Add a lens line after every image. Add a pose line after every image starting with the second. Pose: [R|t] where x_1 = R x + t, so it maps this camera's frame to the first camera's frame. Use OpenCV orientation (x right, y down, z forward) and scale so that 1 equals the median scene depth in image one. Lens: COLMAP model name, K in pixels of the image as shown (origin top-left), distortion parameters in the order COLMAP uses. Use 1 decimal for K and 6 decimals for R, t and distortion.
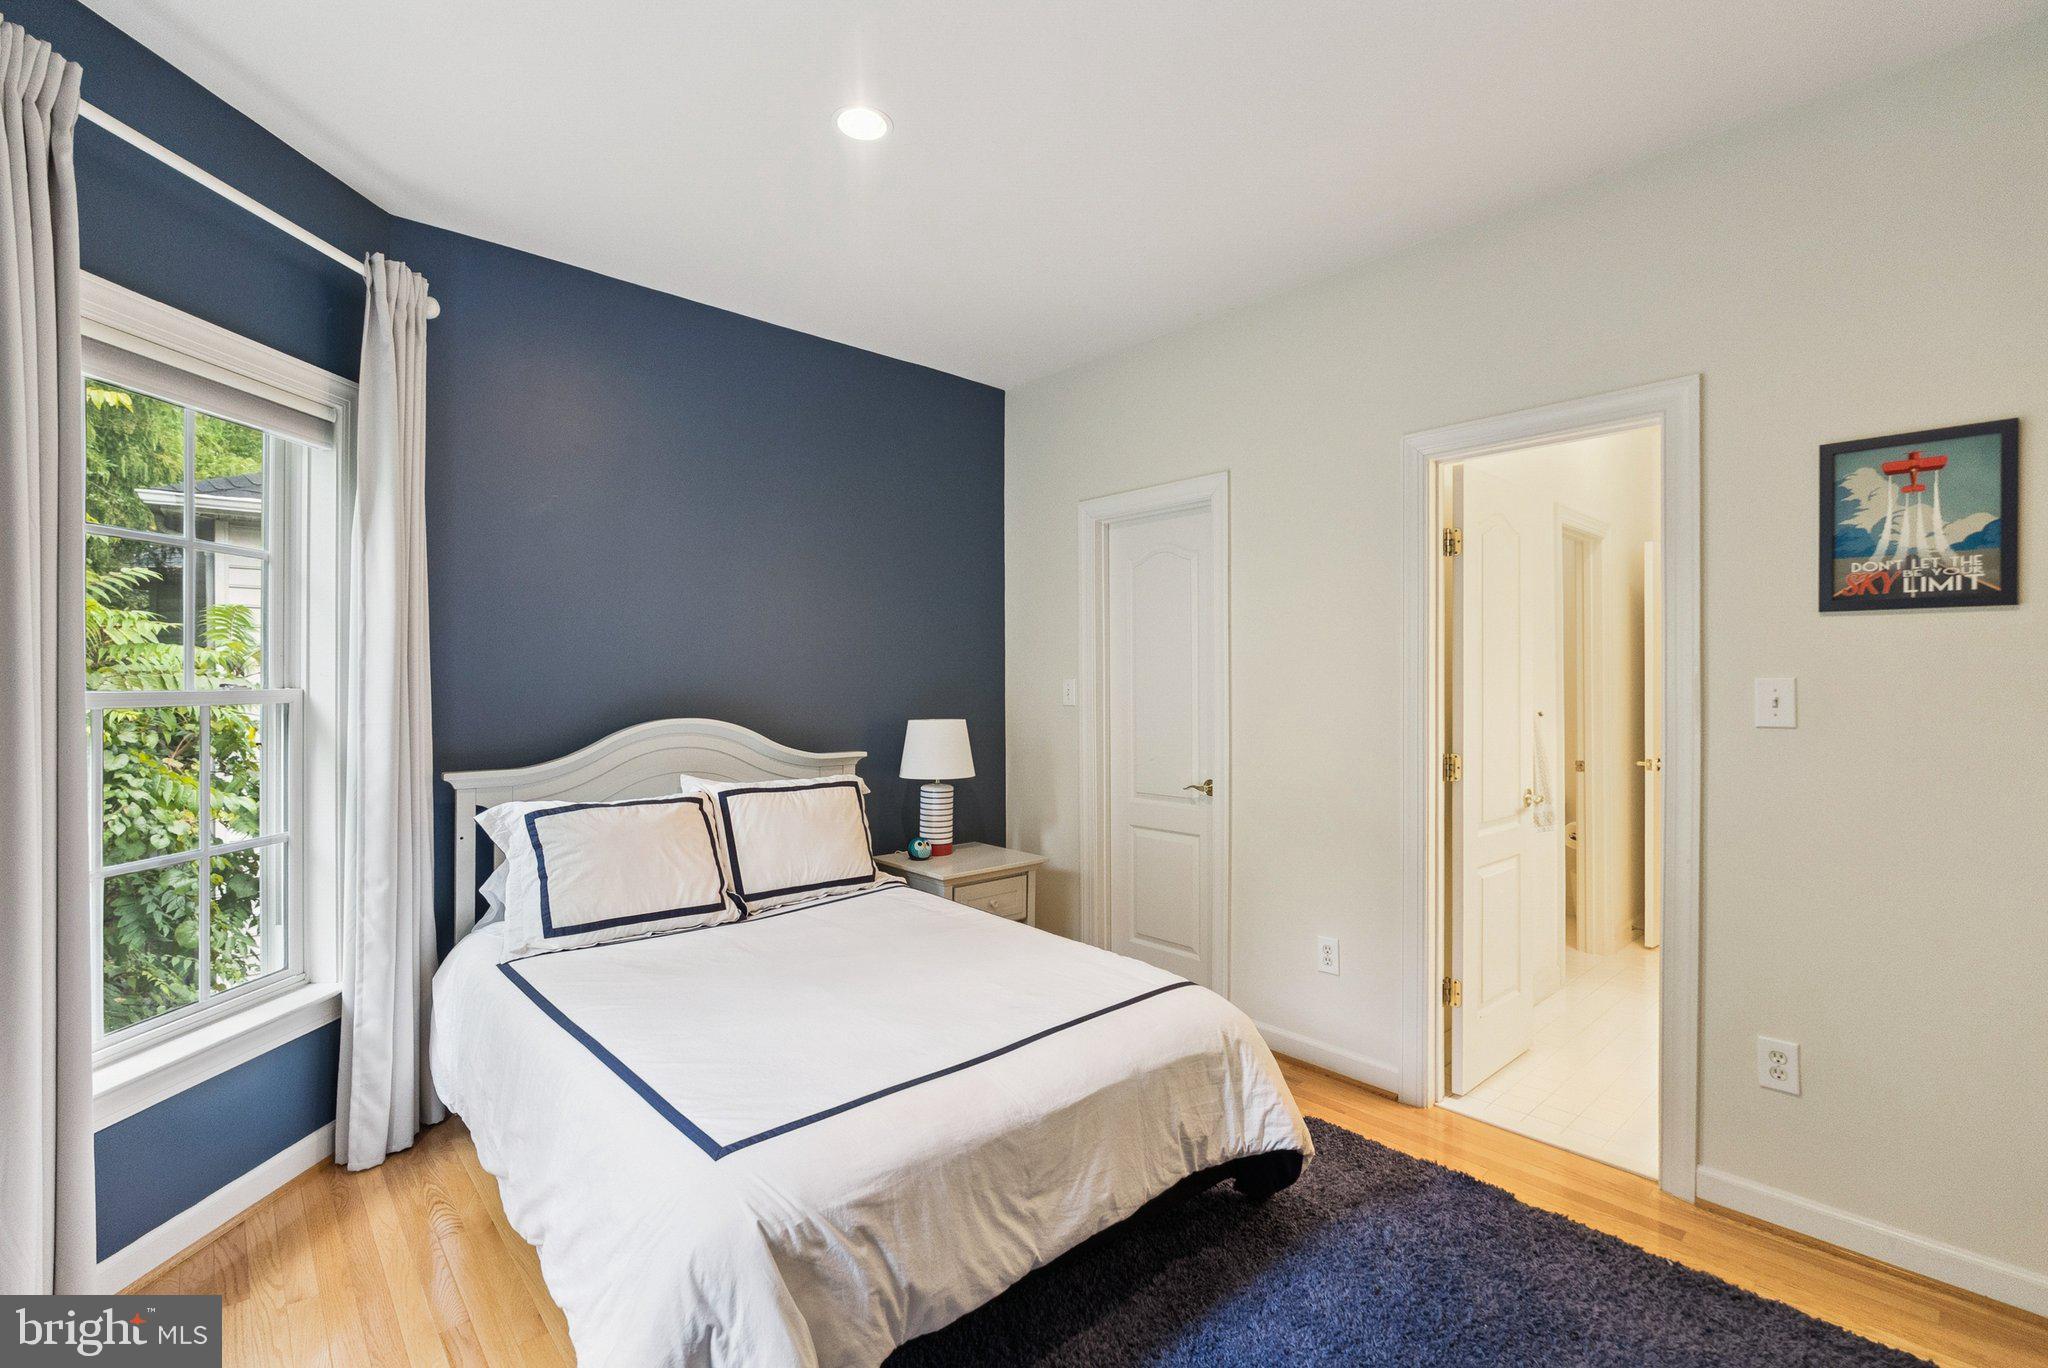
lens RADIAL K [[915.4, 0, 1028.7], [0, 915.4, 673.2], [0, 0, 1]] dist [-0.000033, 0.000046]
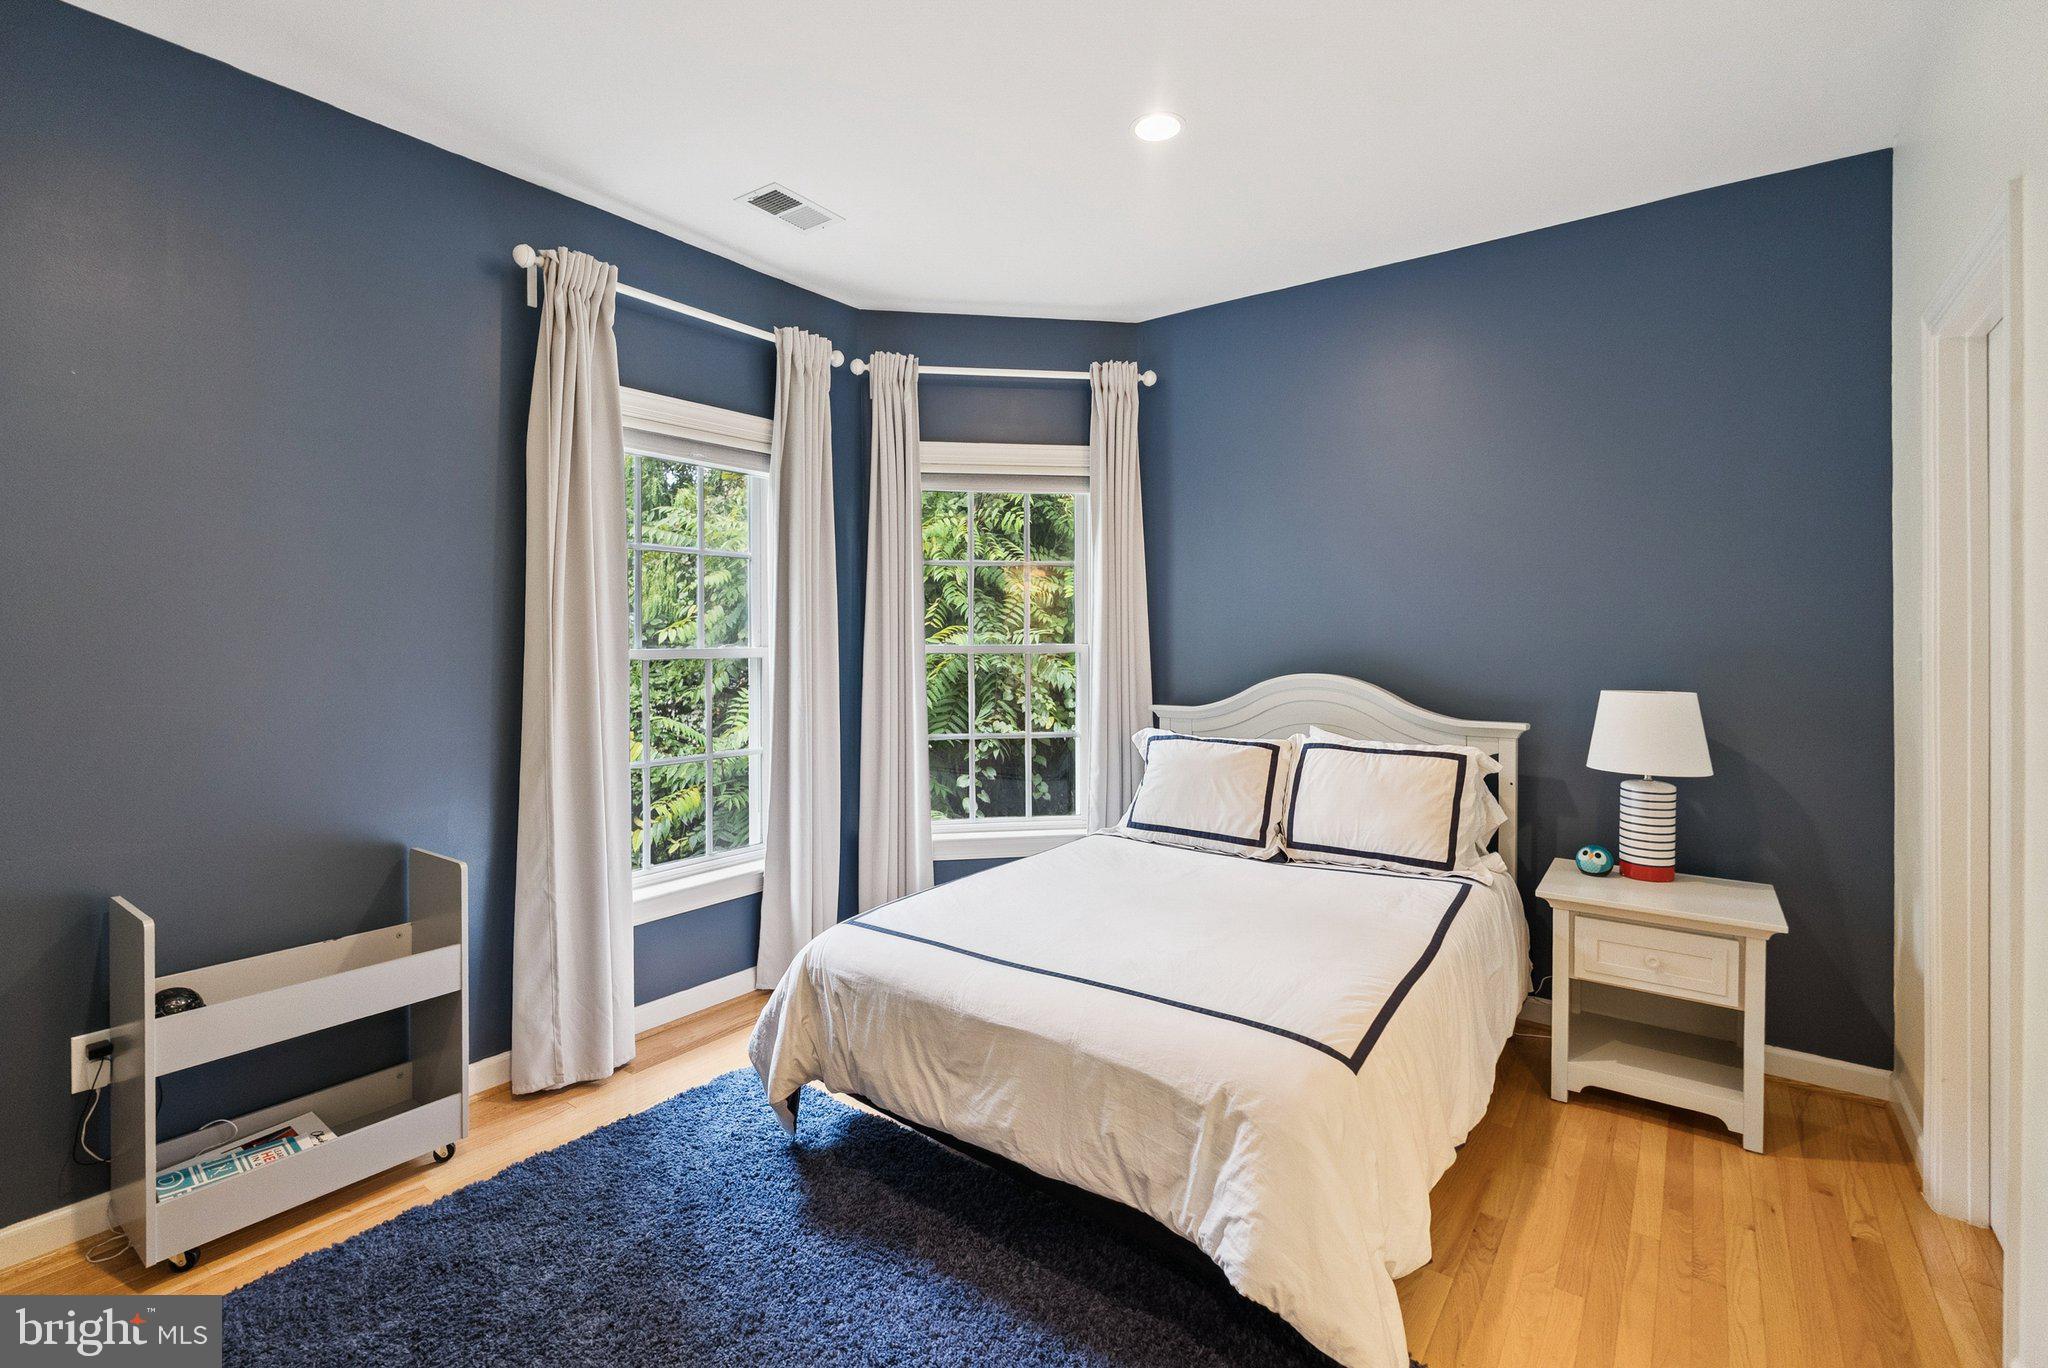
lens RADIAL K [[920.8, 0, 1014.6], [0, 920.8, 644.0], [0, 0, 1]] dist [0.000940, 0.000292]
pose [[0.185776, -0.000493, -0.982592, 0.857651], [0.009578, 0.999953, 0.001309, 0.012864], [0.982545, -0.009655, 0.185772, 0.624621]]
